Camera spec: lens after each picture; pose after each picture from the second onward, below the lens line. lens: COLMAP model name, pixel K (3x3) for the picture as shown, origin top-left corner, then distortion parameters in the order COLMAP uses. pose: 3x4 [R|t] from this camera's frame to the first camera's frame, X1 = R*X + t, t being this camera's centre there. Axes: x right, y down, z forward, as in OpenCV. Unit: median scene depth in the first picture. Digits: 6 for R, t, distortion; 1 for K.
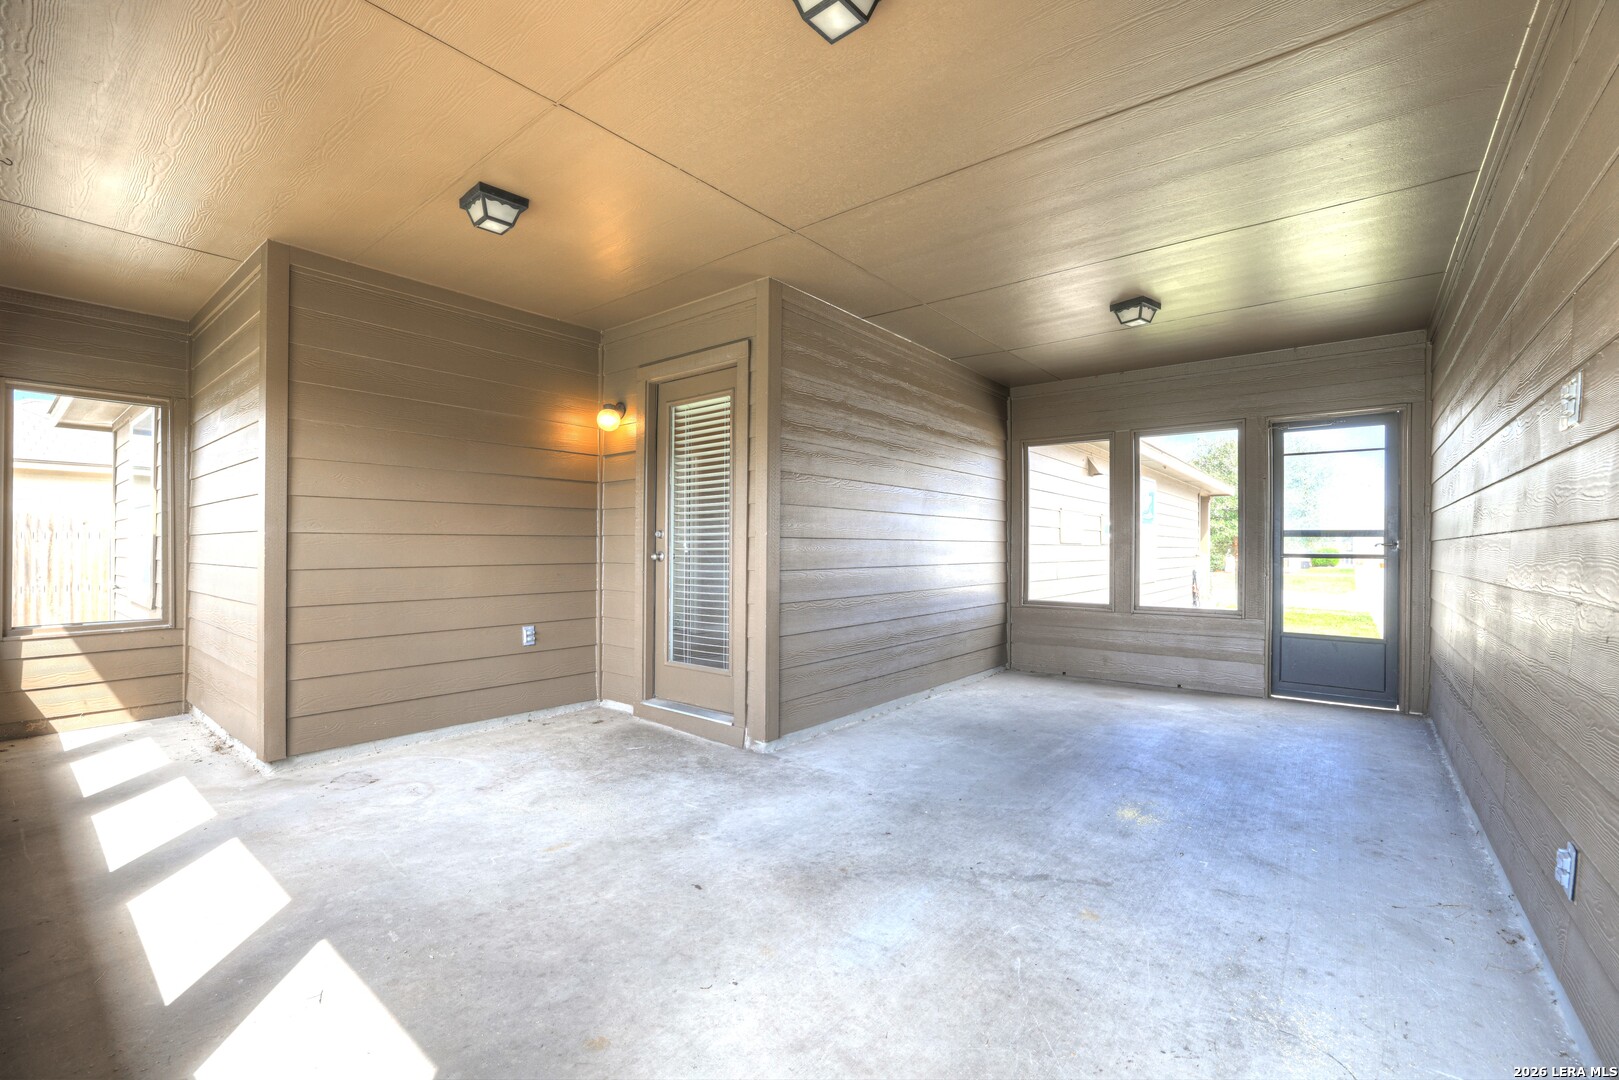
lens RADIAL K [[692.0, 0, 798.6], [0, 692.0, 545.0], [0, 0, 1]] dist [-0.048586, 0.018231]
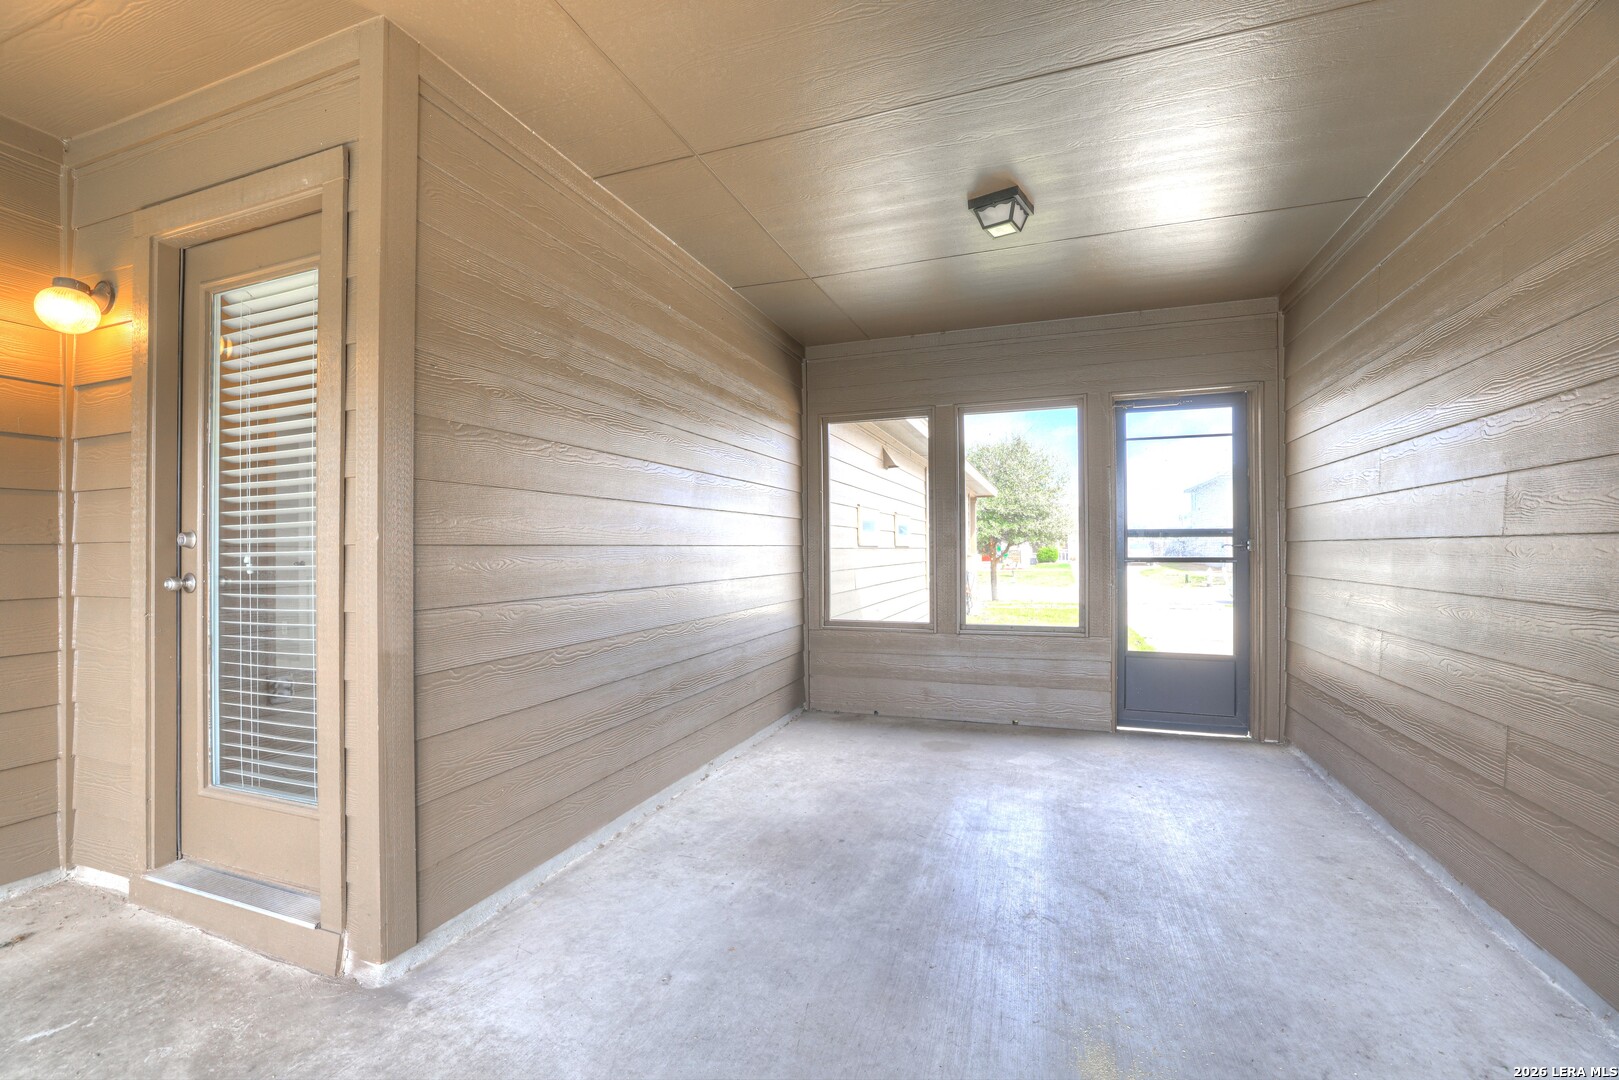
lens RADIAL K [[692.0, 0, 798.6], [0, 692.0, 545.0], [0, 0, 1]] dist [-0.048586, 0.018231]
pose [[0.946286, -0.009379, 0.323194, 0.065941], [0.010150, 0.999948, -0.000701, -0.006742], [-0.323171, 0.003944, 0.946332, 0.373963]]
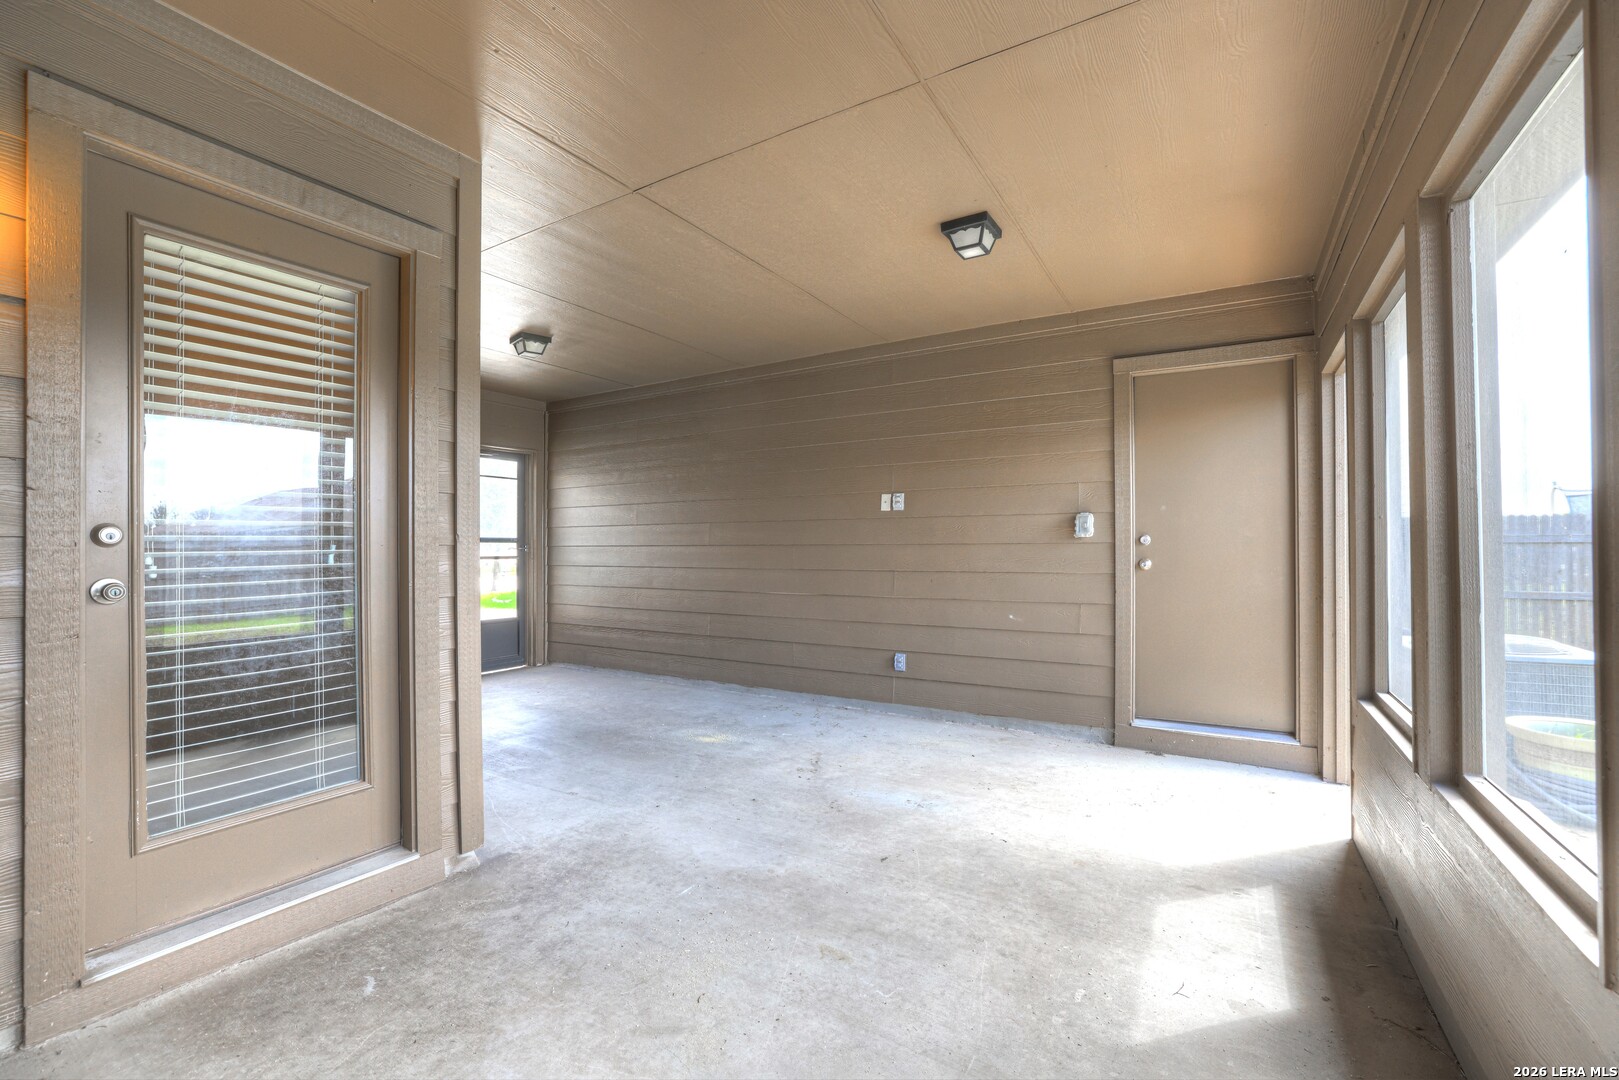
lens RADIAL K [[692.0, 0, 798.6], [0, 692.0, 545.0], [0, 0, 1]] dist [-0.048586, 0.018231]
pose [[-0.133505, -0.000902, 0.991048, -0.625649], [-0.000933, 0.999999, 0.000785, -0.010036], [-0.991048, -0.000819, -0.133506, 0.646319]]
